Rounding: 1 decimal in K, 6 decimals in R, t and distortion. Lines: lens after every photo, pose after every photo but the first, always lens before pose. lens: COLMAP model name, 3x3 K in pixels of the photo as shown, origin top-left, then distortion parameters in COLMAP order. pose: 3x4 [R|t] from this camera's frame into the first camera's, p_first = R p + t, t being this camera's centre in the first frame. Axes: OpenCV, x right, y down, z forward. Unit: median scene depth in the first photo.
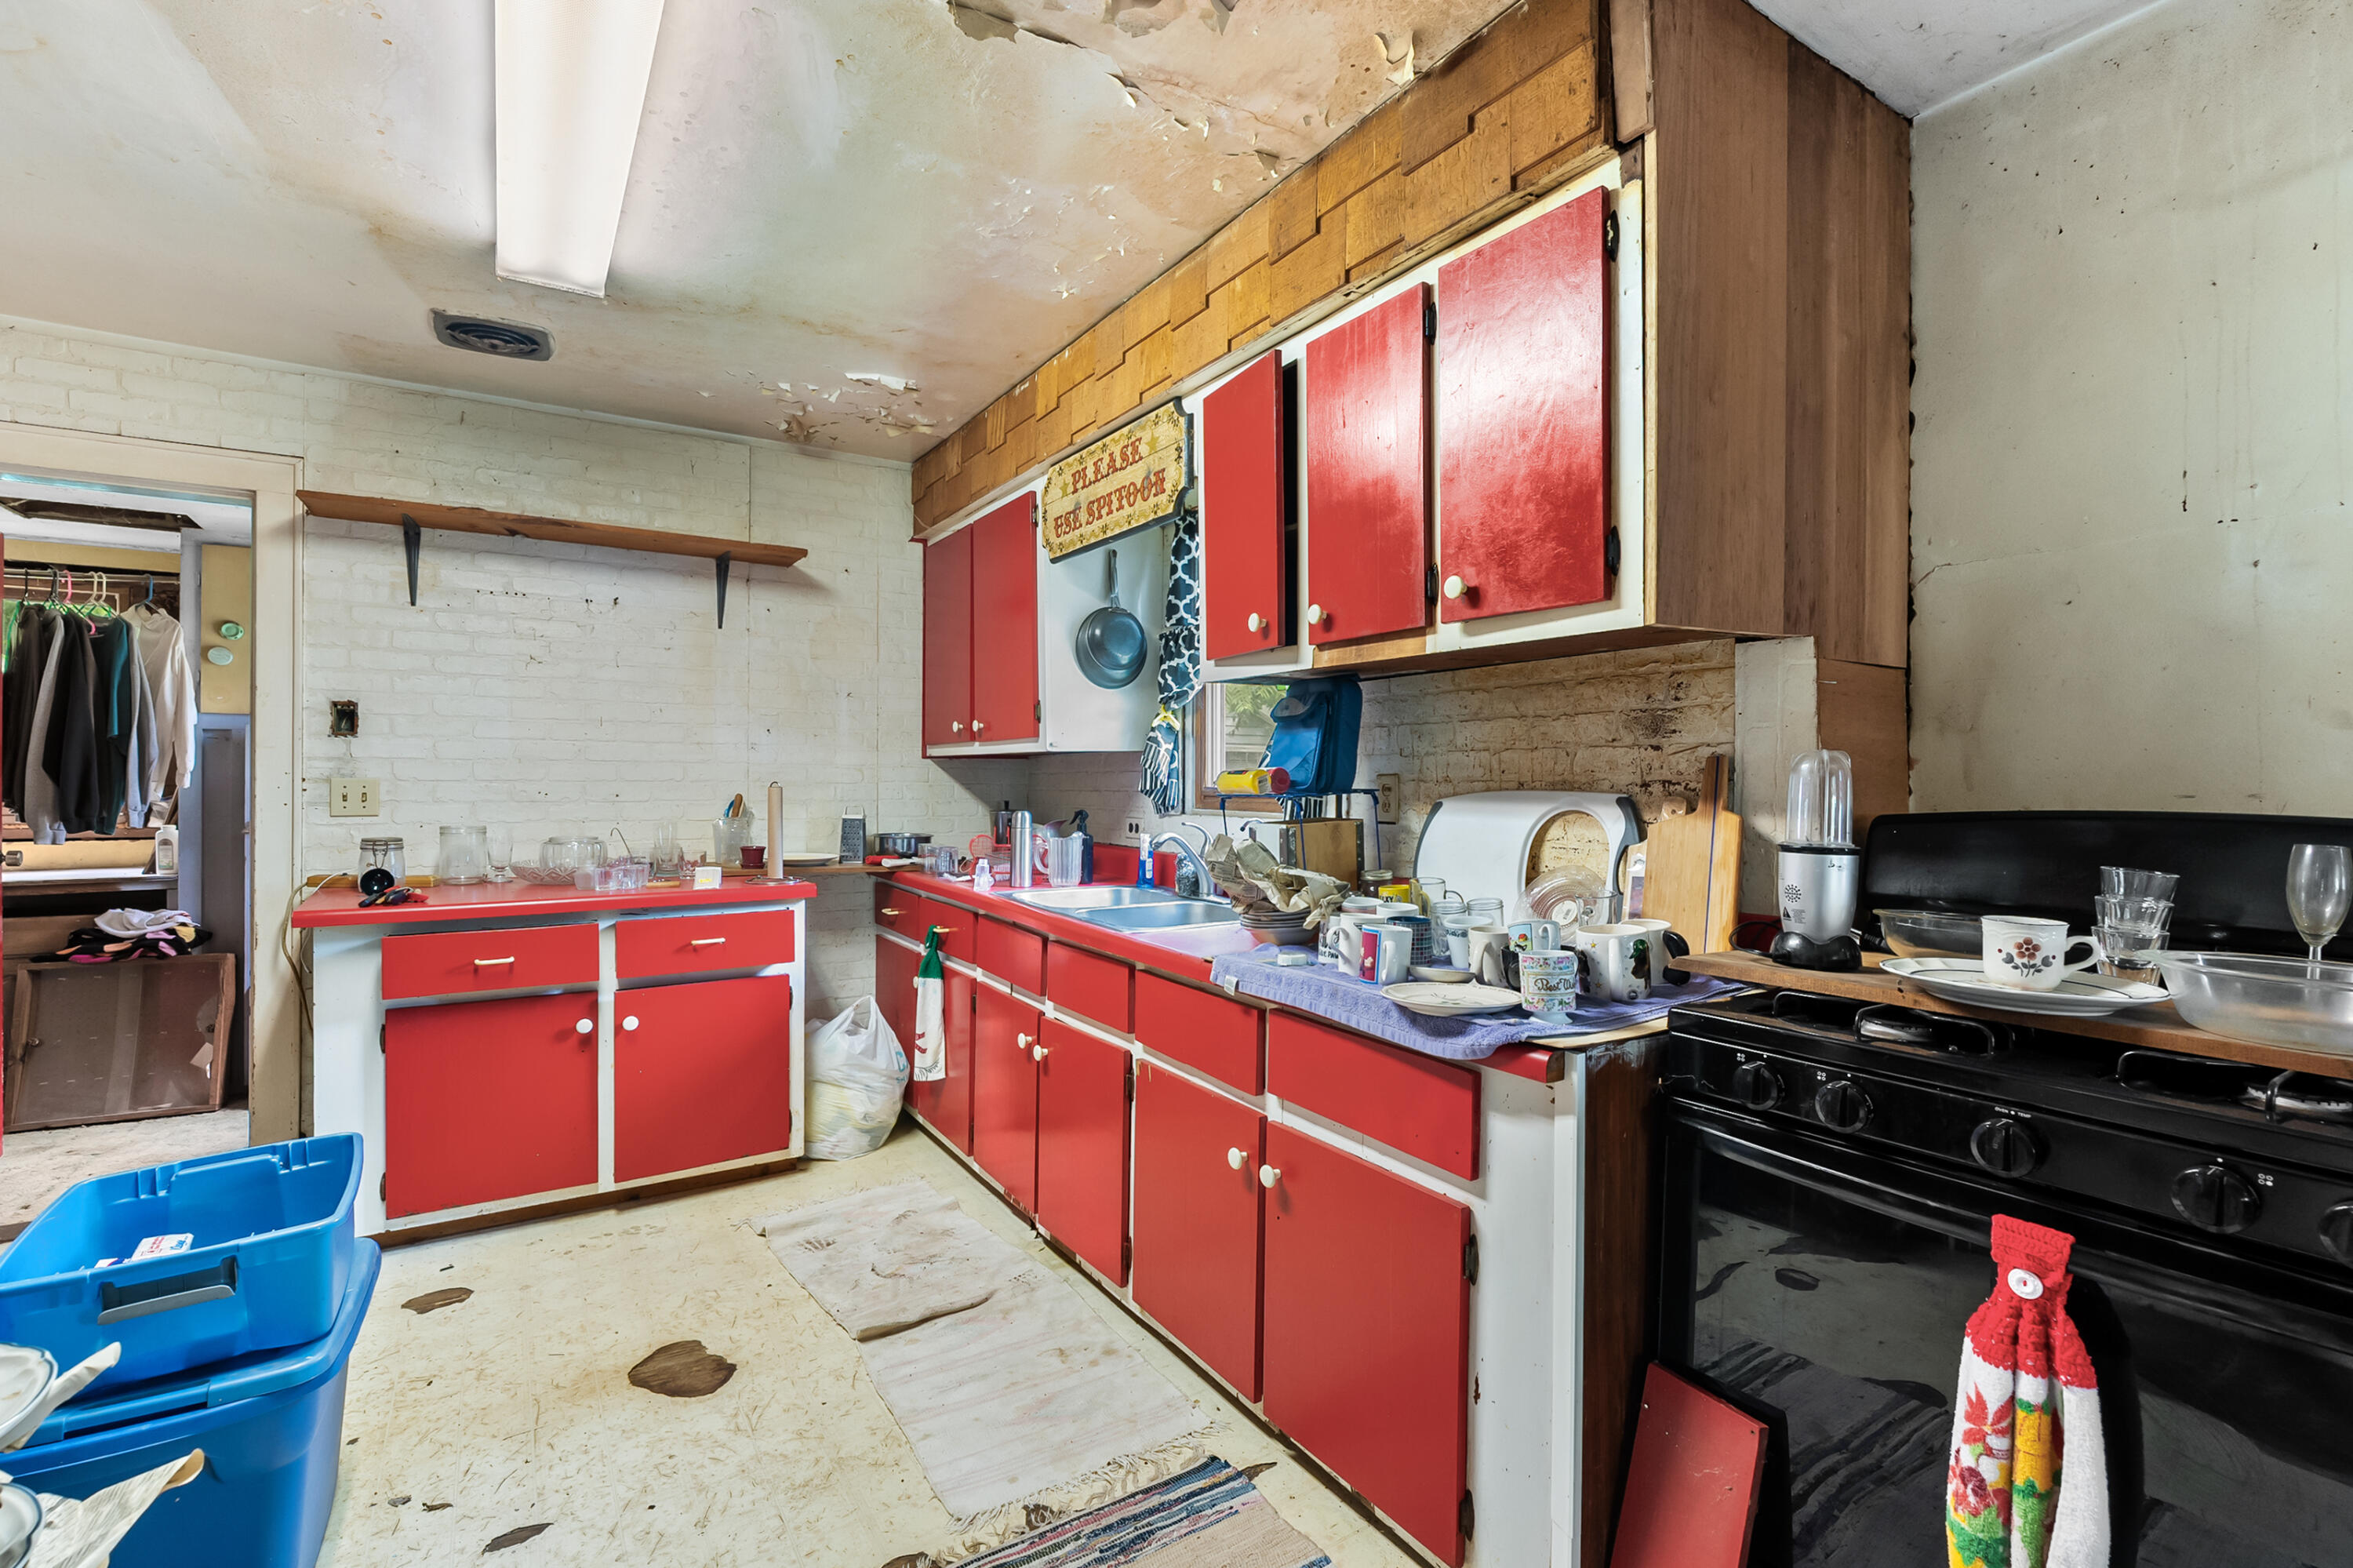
lens RADIAL K [[1063.5, 0, 1182.7], [0, 1063.5, 774.4], [0, 0, 1]] dist [-0.002424, -0.000176]
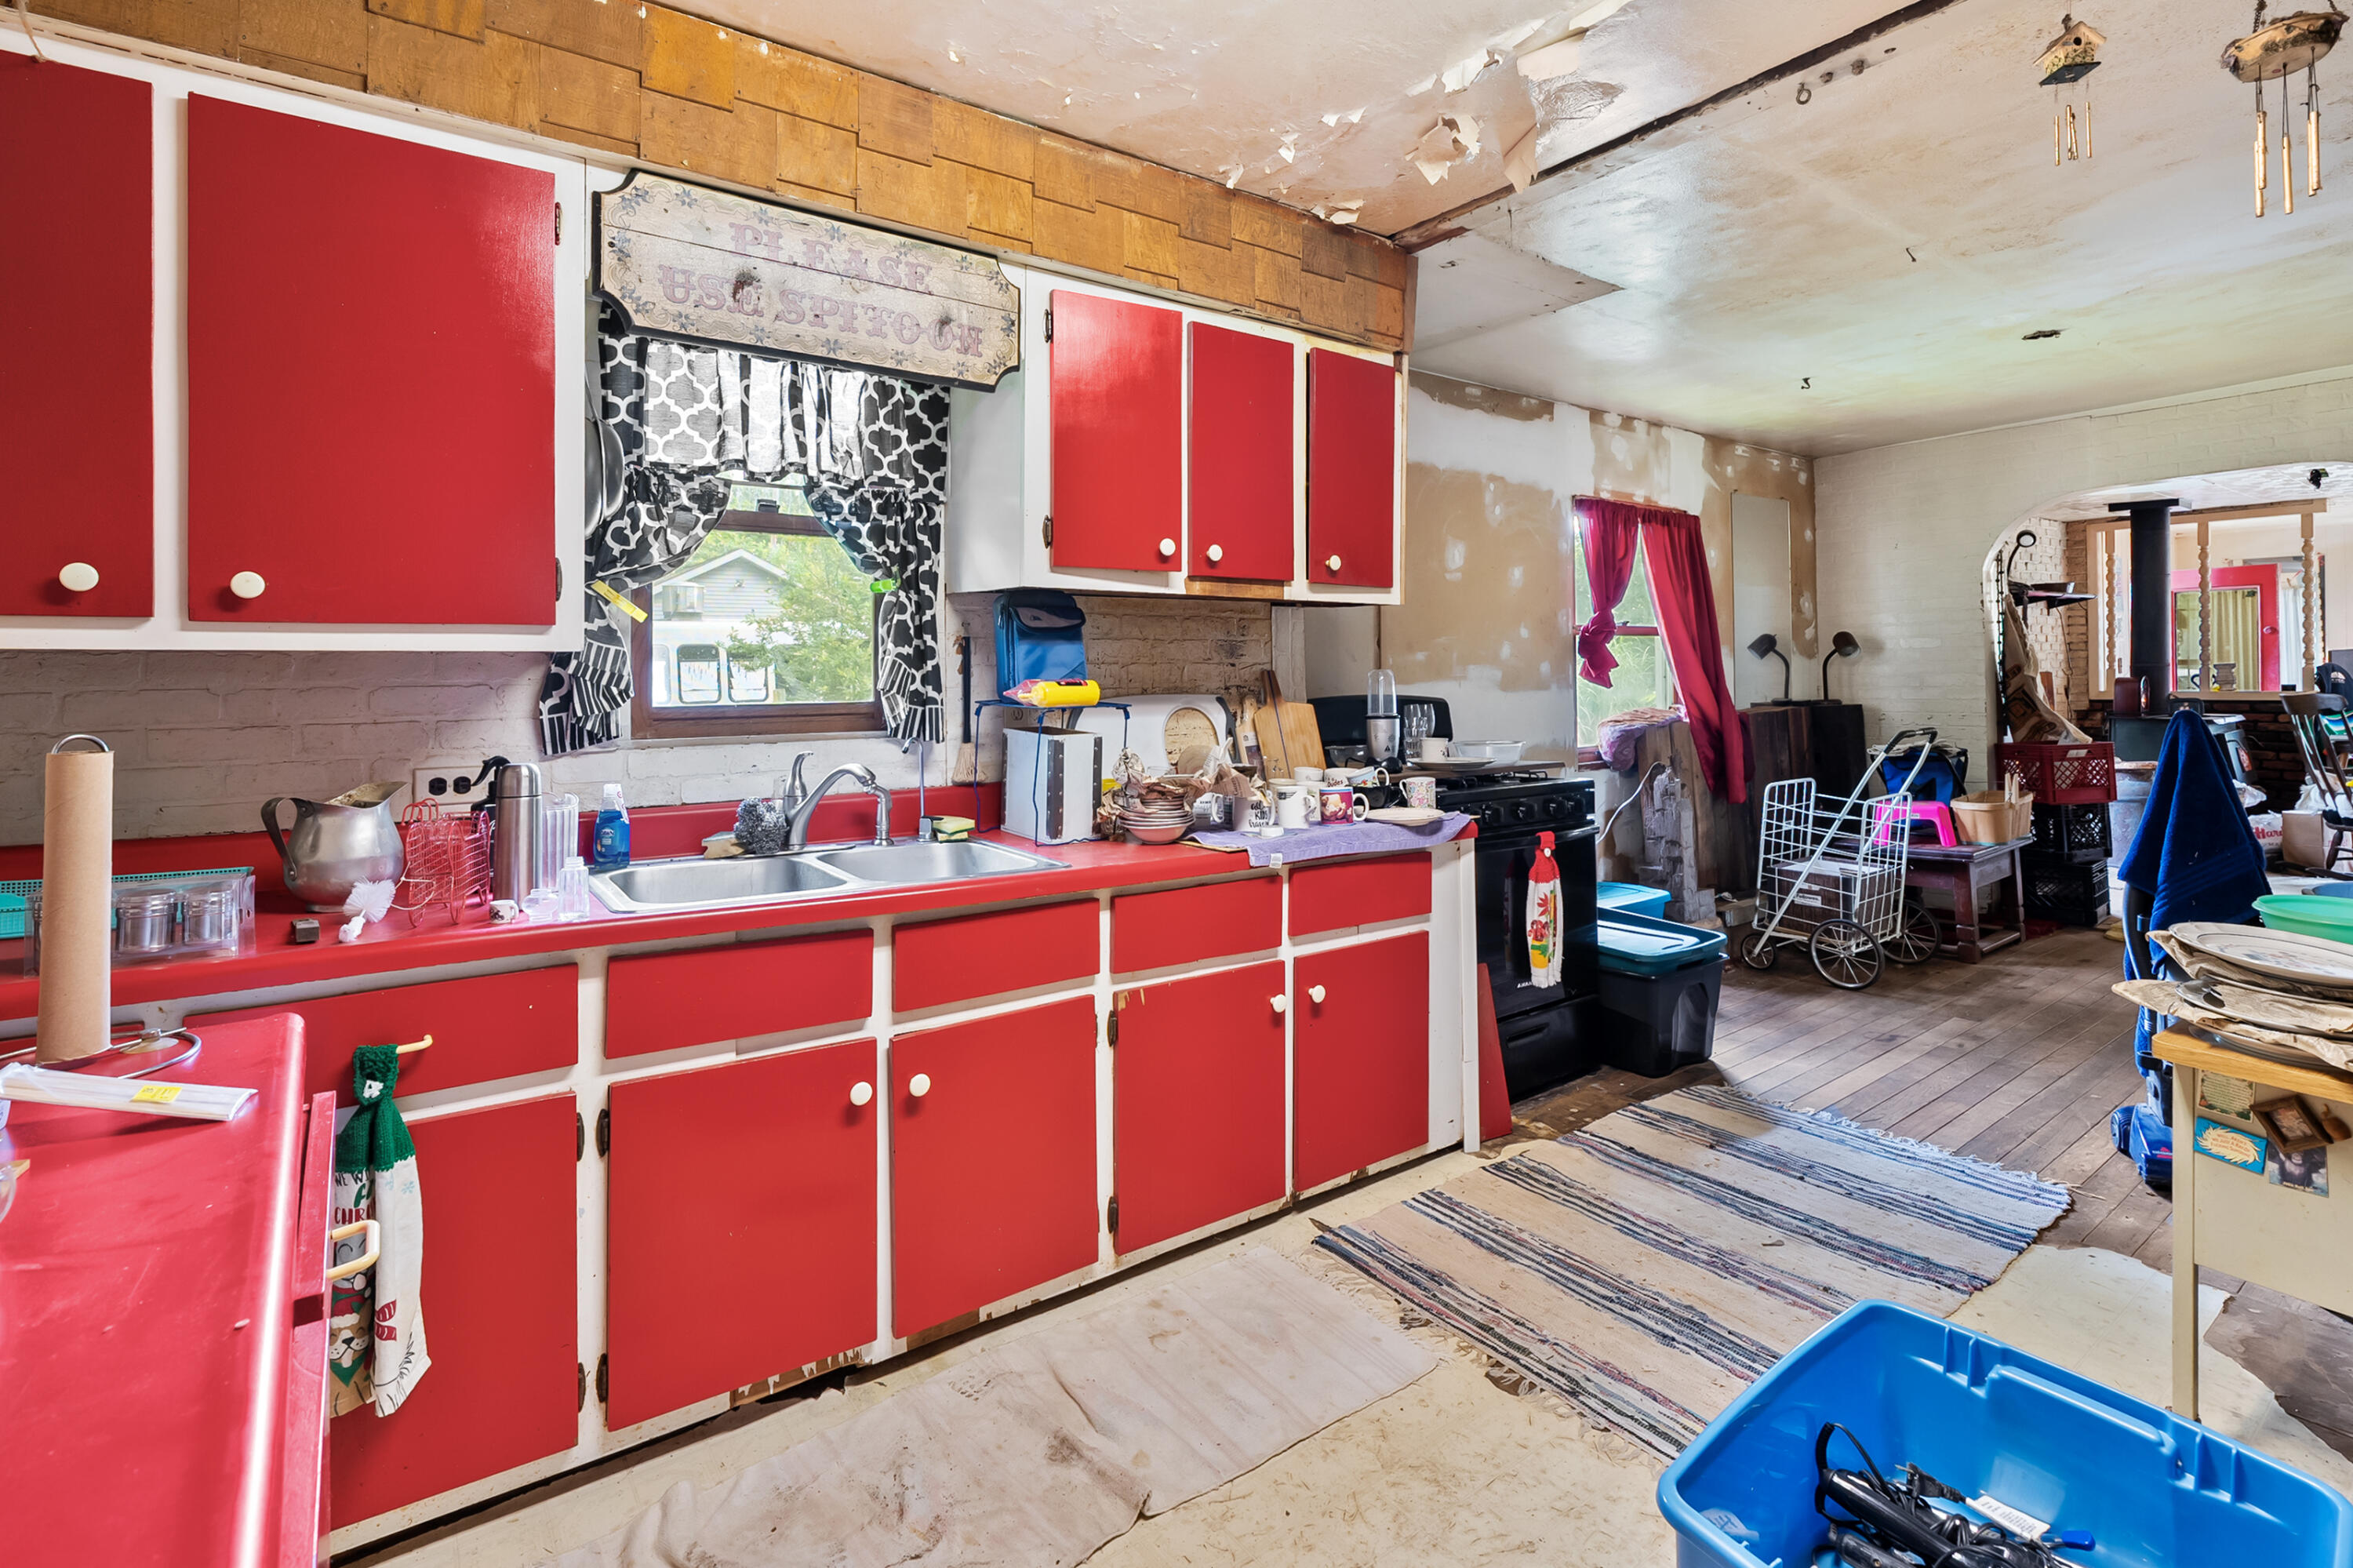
lens RADIAL K [[1096.4, 0, 1180.8], [0, 1096.4, 657.1], [0, 0, 1]] dist [-0.001213, -0.000091]
pose [[-0.058385, 0.009946, 0.998245, -0.772733], [0.001932, 0.999950, -0.009850, -0.013650], [-0.998292, 0.001353, -0.058402, 0.767069]]
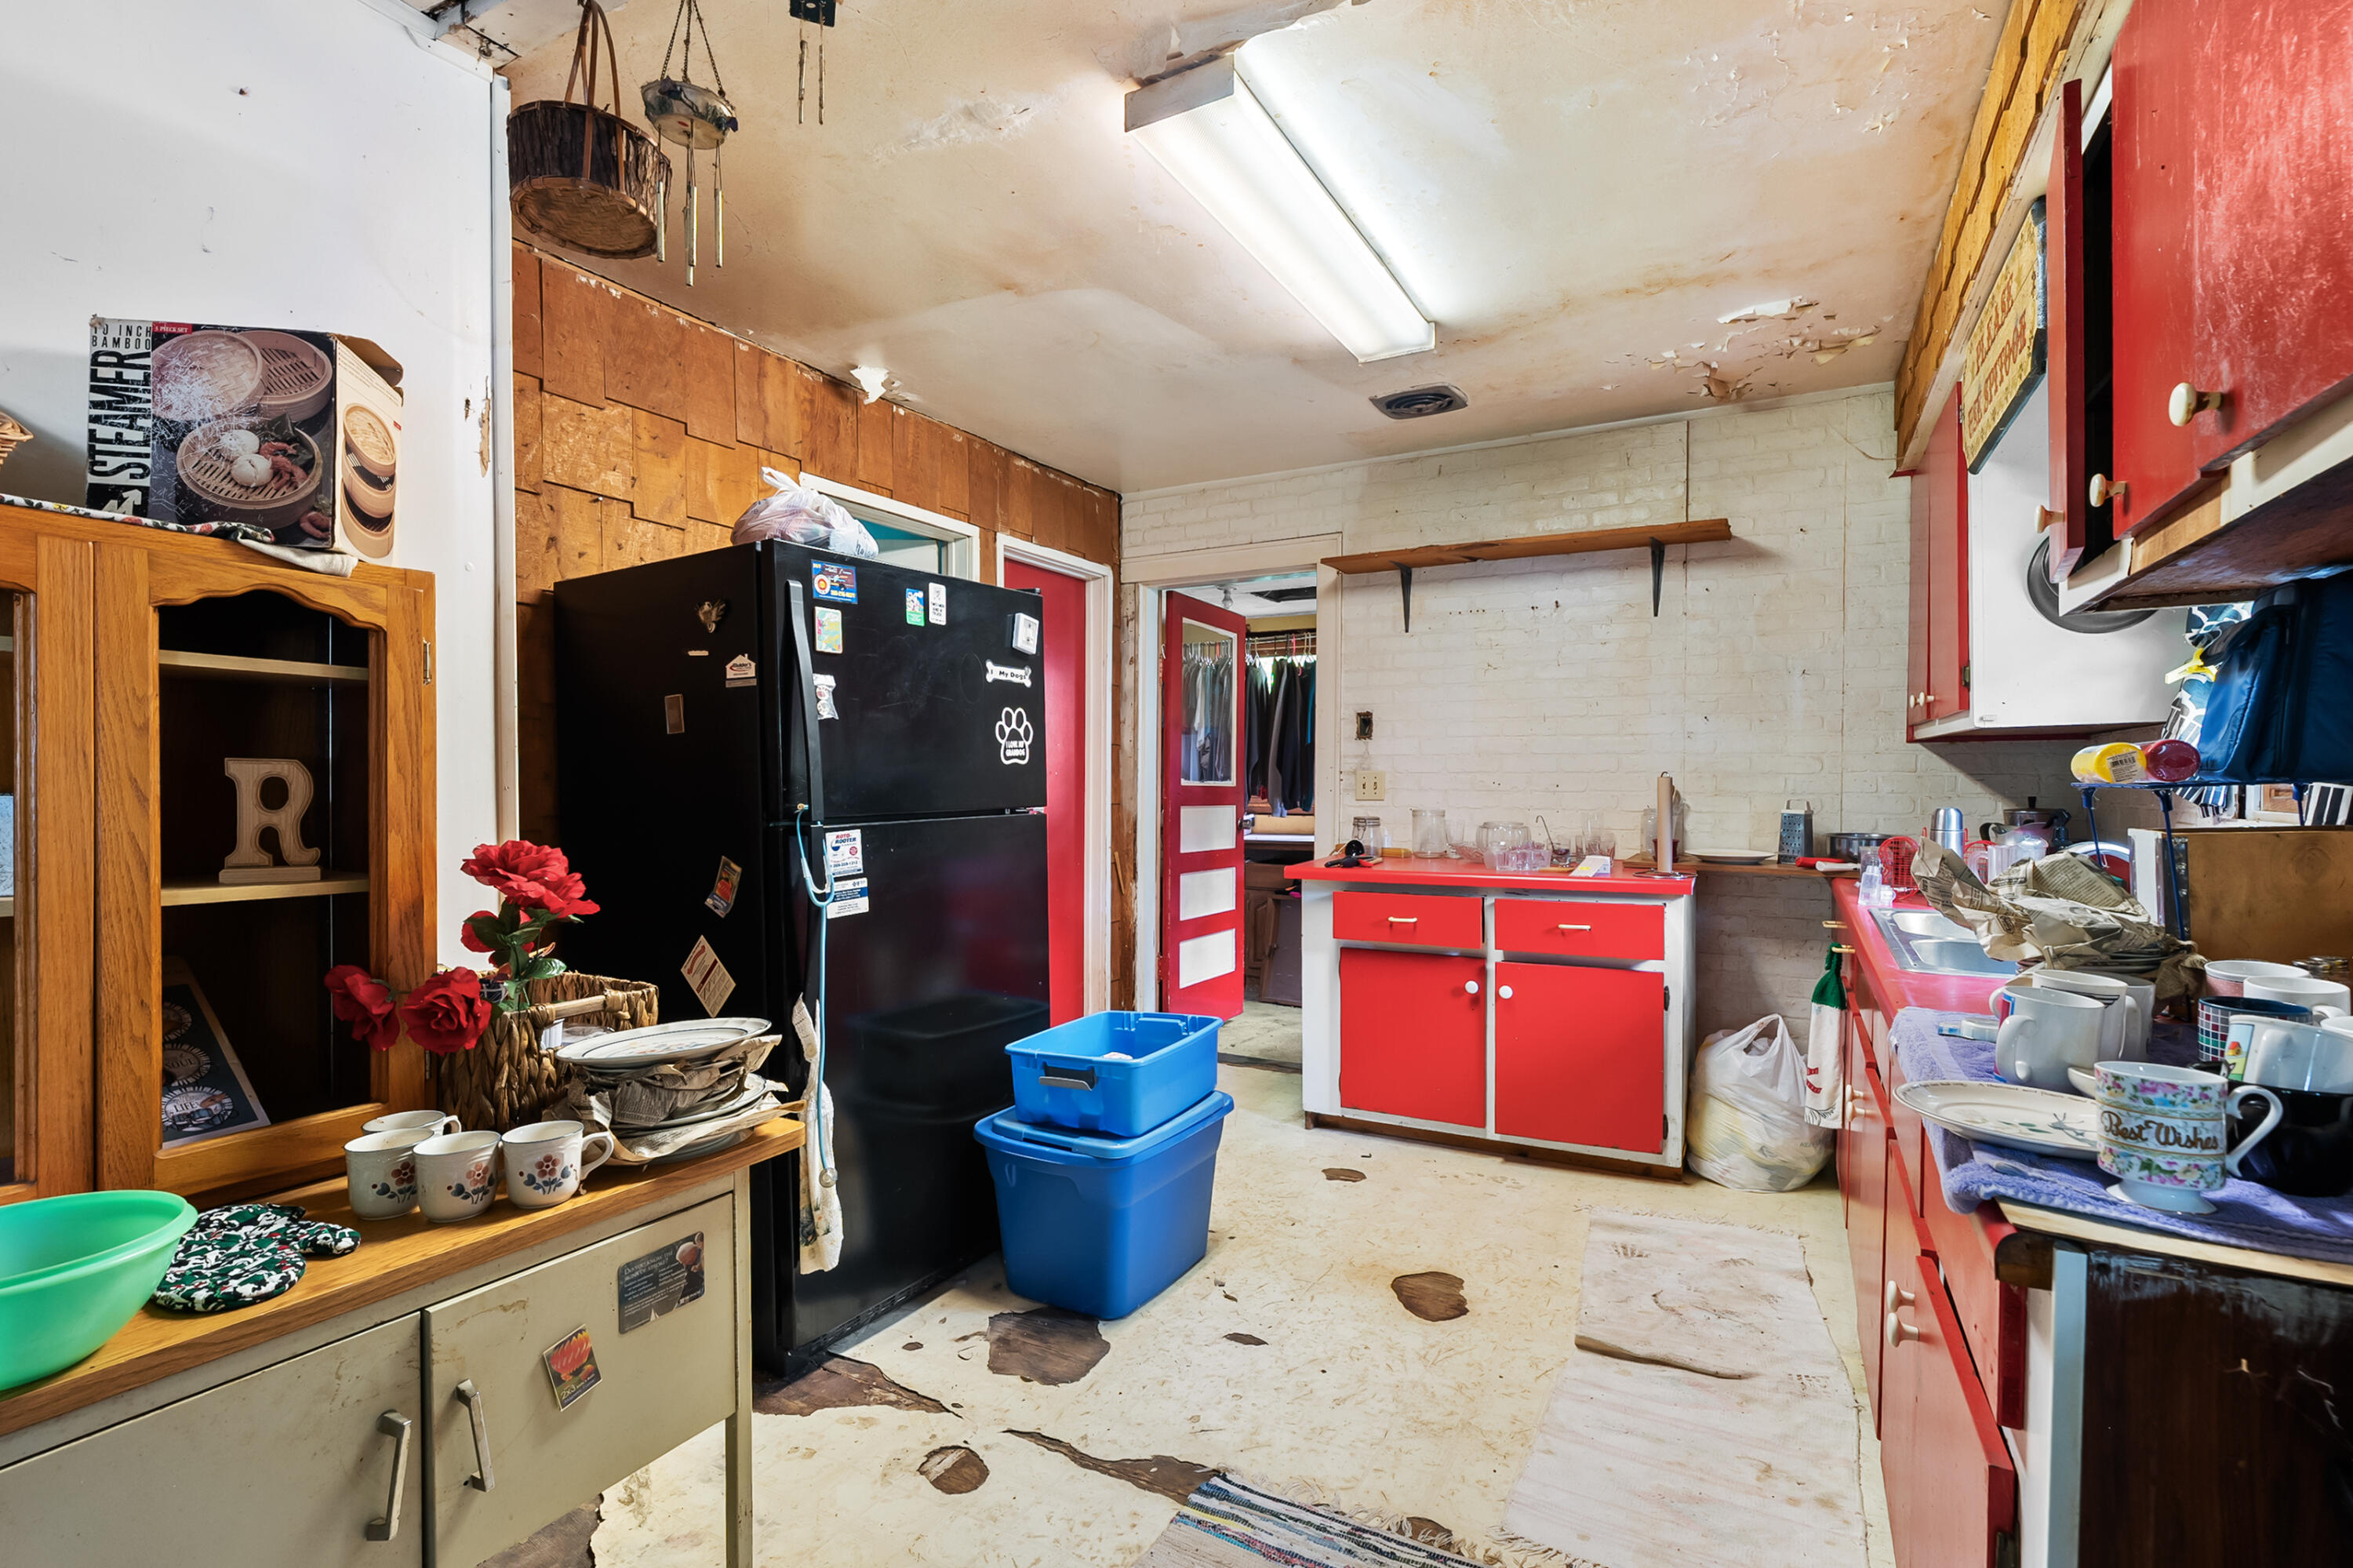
lens RADIAL K [[1094.9, 0, 1176.5], [0, 1094.9, 784.0], [0, 0, 1]] dist [-0.001472, 0.000157]
pose [[0.481275, 0.002974, -0.876564, 0.296255], [0.007981, 0.999938, 0.007775, 0.007579], [0.876533, -0.010737, 0.481222, 0.154302]]
